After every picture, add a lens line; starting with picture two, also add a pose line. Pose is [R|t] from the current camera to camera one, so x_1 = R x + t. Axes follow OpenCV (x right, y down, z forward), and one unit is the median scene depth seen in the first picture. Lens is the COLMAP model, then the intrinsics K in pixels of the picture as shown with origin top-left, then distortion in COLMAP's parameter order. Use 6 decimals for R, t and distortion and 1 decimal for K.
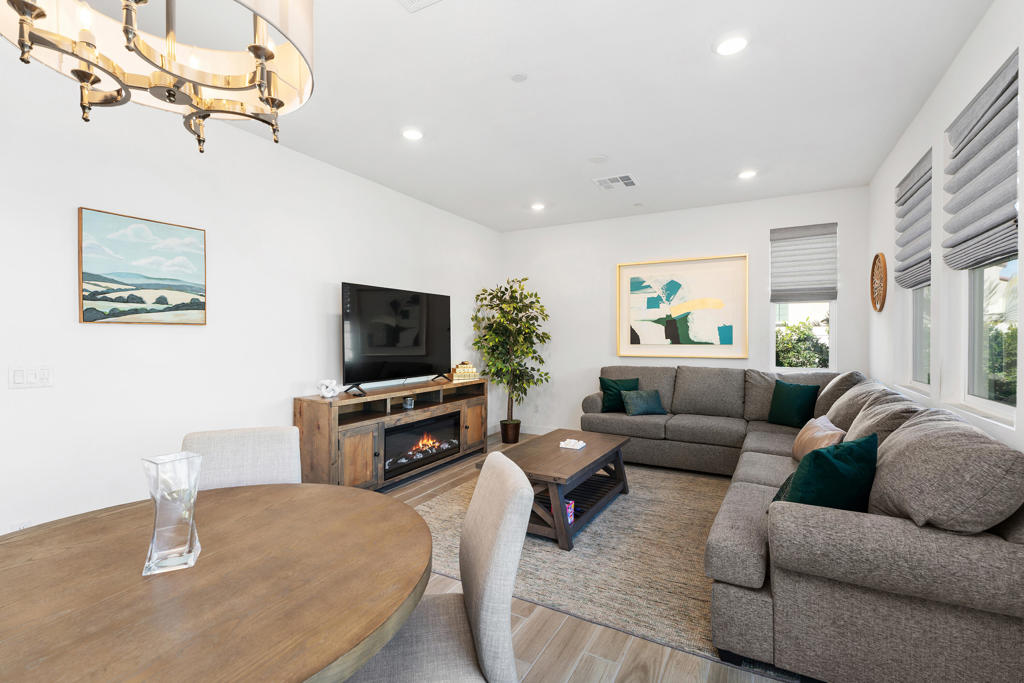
lens RADIAL K [[457.5, 0, 515.0], [0, 457.5, 338.9], [0, 0, 1]] dist [0.003614, -0.001342]
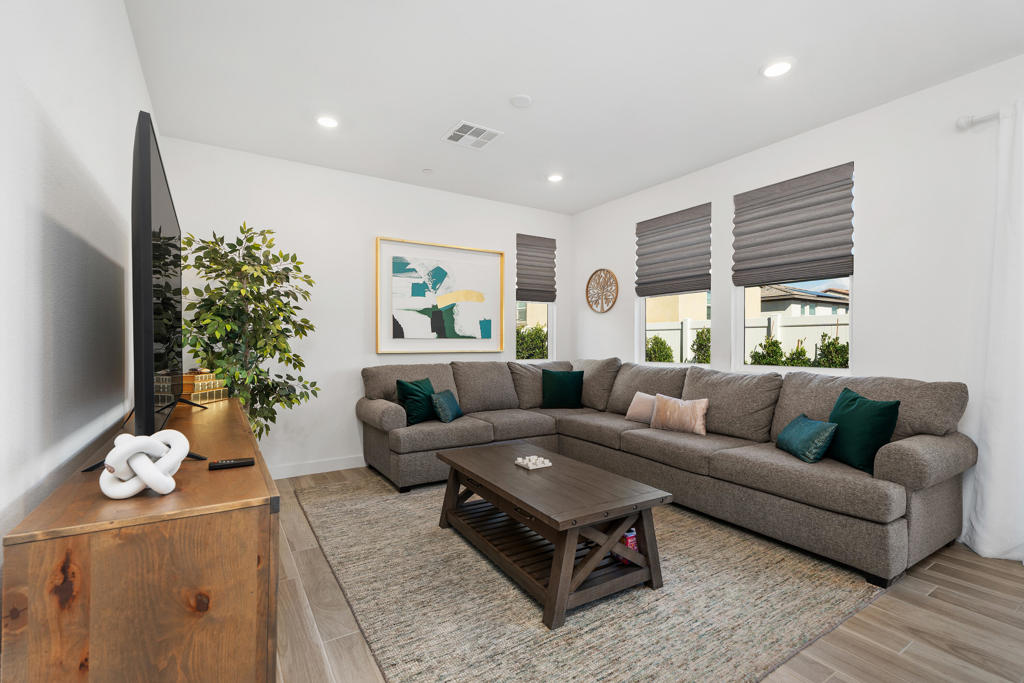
lens RADIAL K [[457.5, 0, 505.2], [0, 457.5, 341.5], [0, 0, 1]] dist [0.003614, -0.001342]
pose [[0.491111, 0.002265, 0.871094, -0.483566], [0.004771, 0.999975, -0.005290, 0.030445], [-0.871084, 0.006754, 0.491088, 0.580213]]
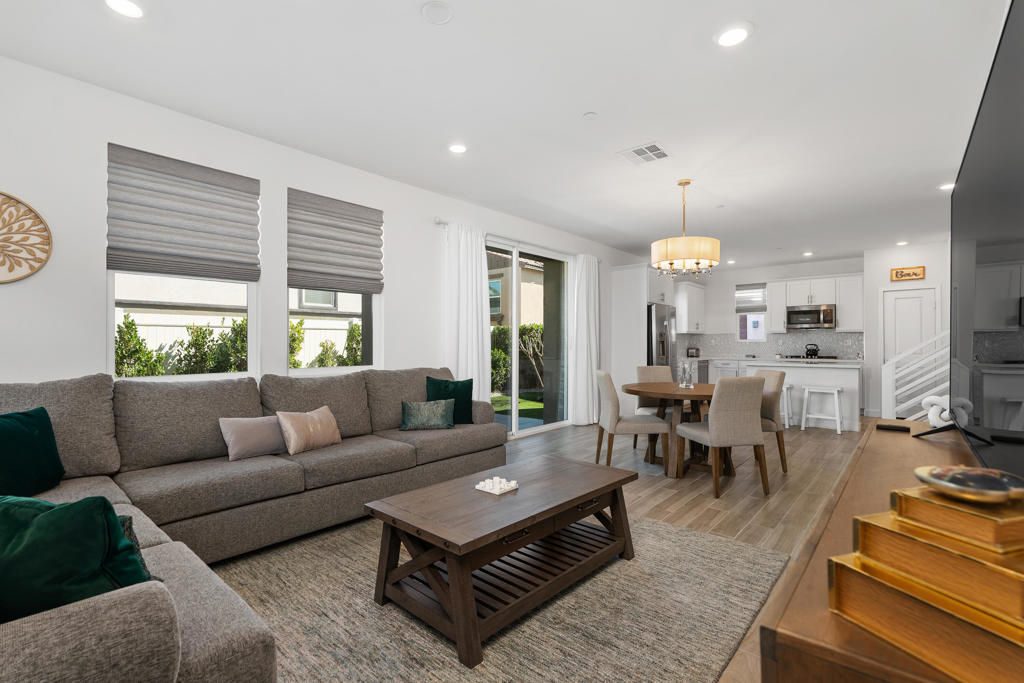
lens RADIAL K [[457.5, 0, 519.8], [0, 457.5, 340.2], [0, 0, 1]] dist [0.003614, -0.001342]
pose [[-0.977668, -0.001733, 0.210150, -0.038962], [-0.001119, 0.999995, 0.003041, 0.016245], [-0.210154, 0.002738, -0.977664, 1.416344]]
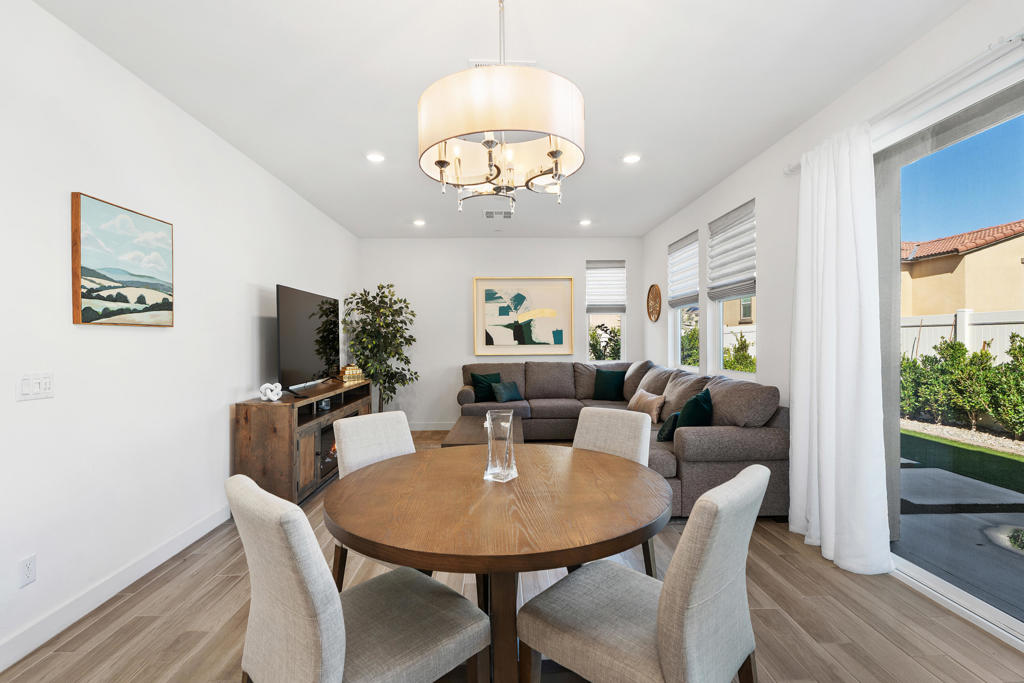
lens RADIAL K [[457.5, 0, 507.1], [0, 457.5, 342.9], [0, 0, 1]] dist [0.003614, -0.001342]
pose [[0.869248, -0.010230, 0.494271, -0.398567], [0.010188, 0.999944, 0.002779, 0.004371], [-0.494272, 0.002620, 0.869303, -0.099720]]
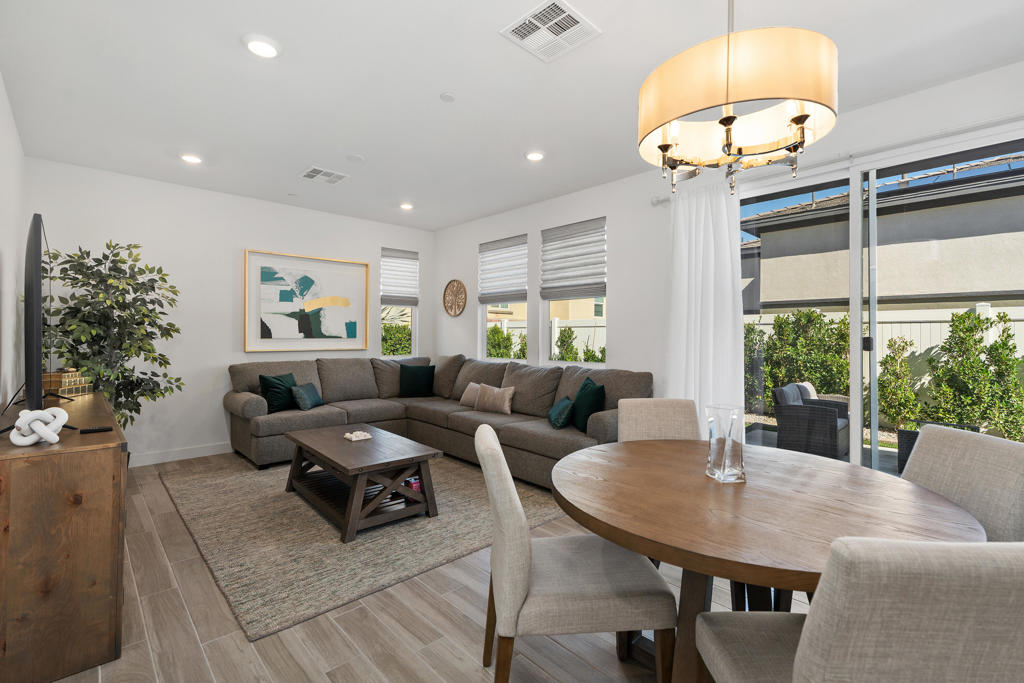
lens RADIAL K [[457.5, 0, 506.2], [0, 457.5, 331.8], [0, 0, 1]] dist [0.003614, -0.001342]
pose [[0.316789, 0.009037, 0.948453, -0.630974], [0.001099, 0.999950, -0.009895, 0.010493], [-0.948496, 0.004177, 0.316763, 0.323971]]
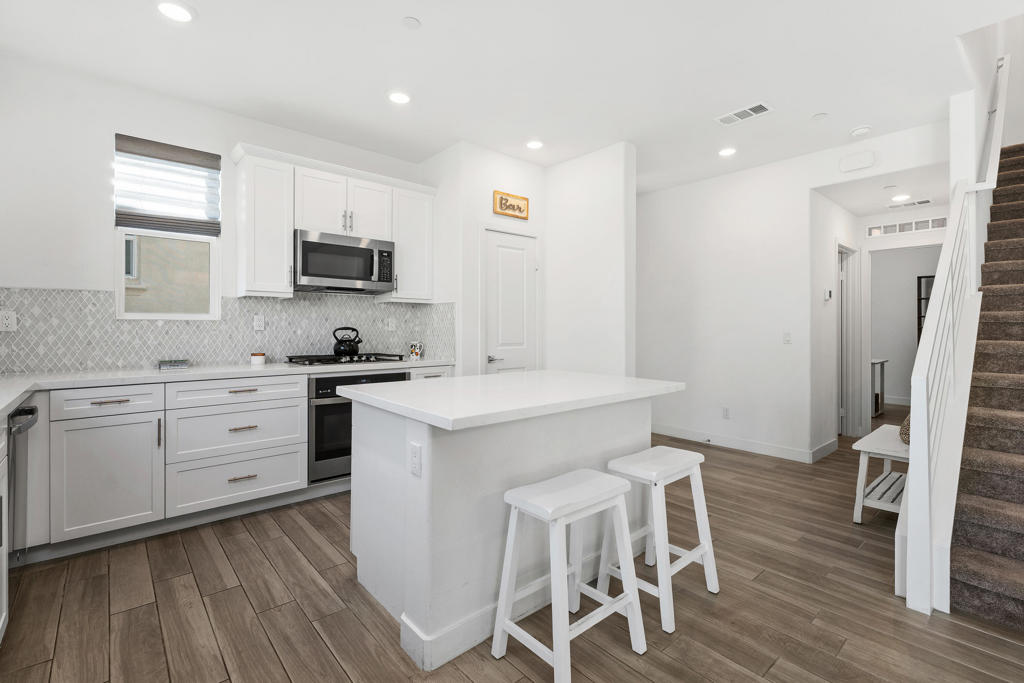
lens RADIAL K [[457.5, 0, 502.1], [0, 457.5, 325.0], [0, 0, 1]] dist [0.003614, -0.001342]
pose [[-0.362246, -0.004707, -0.932071, -0.178120], [-0.011326, 0.999936, -0.000648, 0.030858], [0.932014, 0.010322, -0.362276, -0.308798]]
